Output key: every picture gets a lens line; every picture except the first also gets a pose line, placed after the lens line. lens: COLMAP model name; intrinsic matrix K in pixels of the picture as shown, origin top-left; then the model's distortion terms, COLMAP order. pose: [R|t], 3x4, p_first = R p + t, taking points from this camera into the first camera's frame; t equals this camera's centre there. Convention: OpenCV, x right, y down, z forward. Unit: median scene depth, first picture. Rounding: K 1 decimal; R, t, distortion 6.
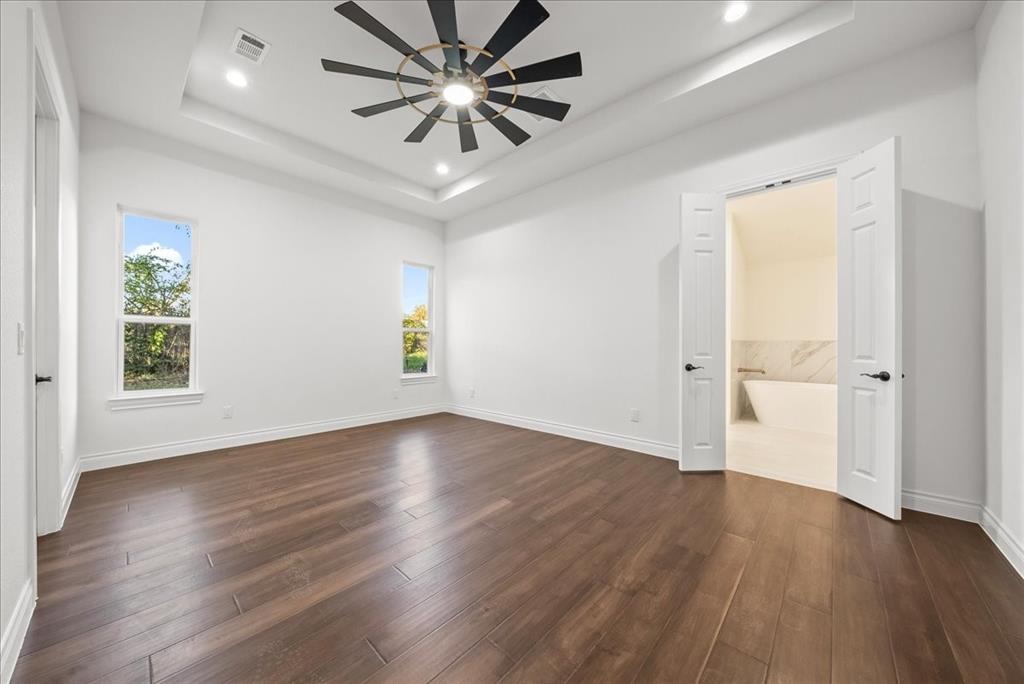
lens RADIAL K [[352.3, 0, 508.4], [0, 352.3, 338.0], [0, 0, 1]] dist [-0.001488, -0.000096]
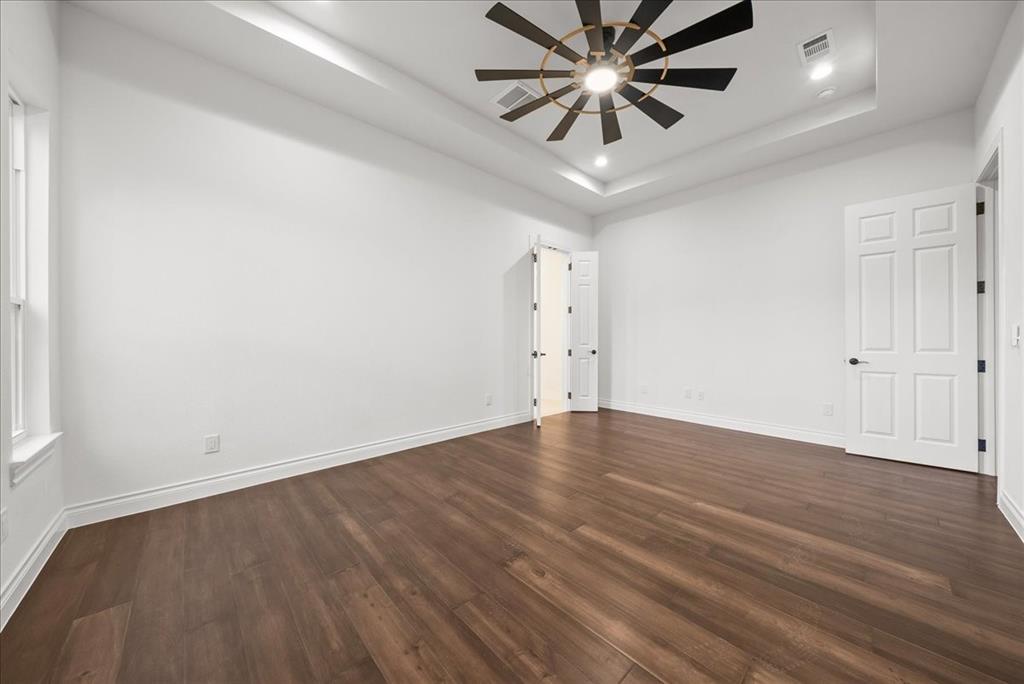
lens RADIAL K [[352.3, 0, 508.4], [0, 352.3, 338.0], [0, 0, 1]] dist [-0.001488, -0.000096]
pose [[0.076492, -0.003477, 0.997064, -1.147806], [-0.015584, 0.999868, 0.004683, 0.007415], [-0.996948, -0.015896, 0.076428, 1.197875]]
